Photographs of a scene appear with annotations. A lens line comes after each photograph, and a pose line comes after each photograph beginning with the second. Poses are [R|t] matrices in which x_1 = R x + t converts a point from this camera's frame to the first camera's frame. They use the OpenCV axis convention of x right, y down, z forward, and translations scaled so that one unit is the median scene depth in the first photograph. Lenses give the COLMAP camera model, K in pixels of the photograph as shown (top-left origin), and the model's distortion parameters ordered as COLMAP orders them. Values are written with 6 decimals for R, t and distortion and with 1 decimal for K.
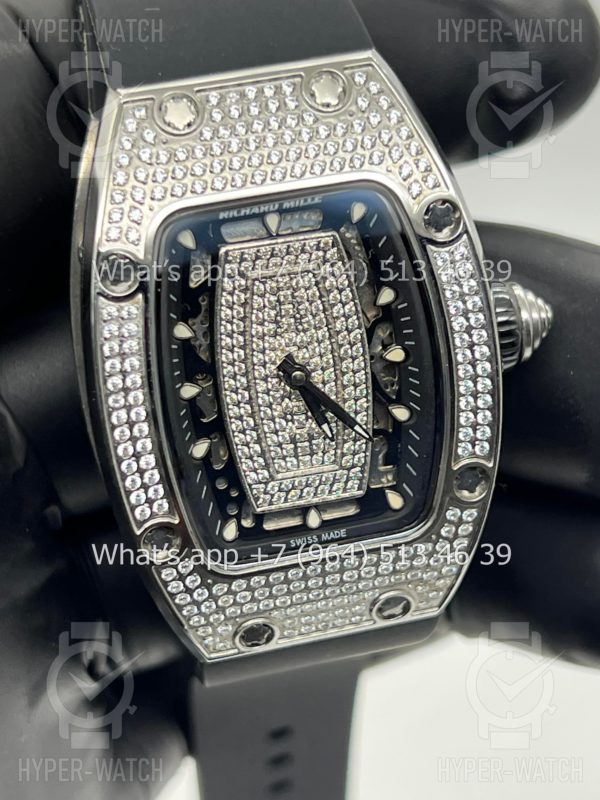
lens RADIAL K [[1880.8, 0, 305.5], [0, 1880.8, 390.9], [0, 0, 1]] dist [0.379372, 0.000000]
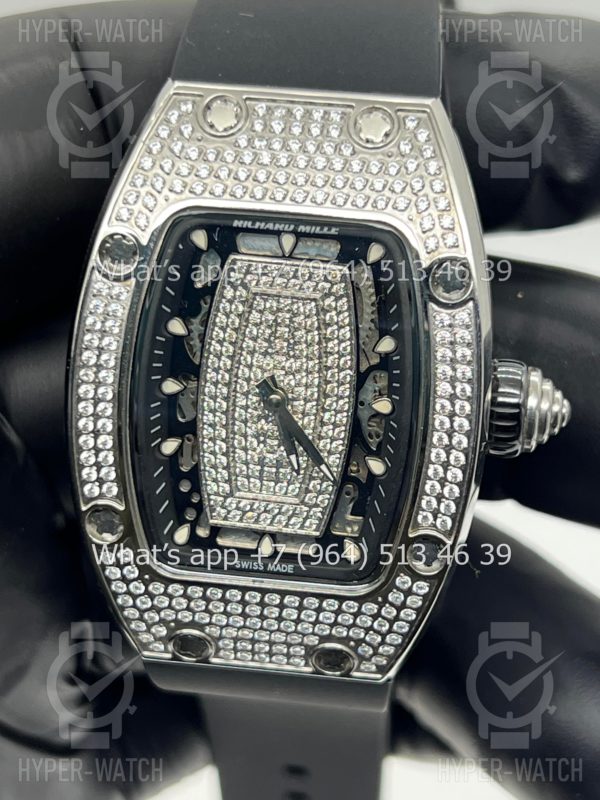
lens RADIAL K [[1880.8, 0, 294.1], [0, 1880.8, 396.9], [0, 0, 1]] dist [0.379372, 0.000000]
pose [[0.932631, 0.252508, -0.257757, 0.259351], [-0.261542, 0.965192, -0.000791, -0.011083], [0.248585, 0.068153, 0.966209, 0.046045]]
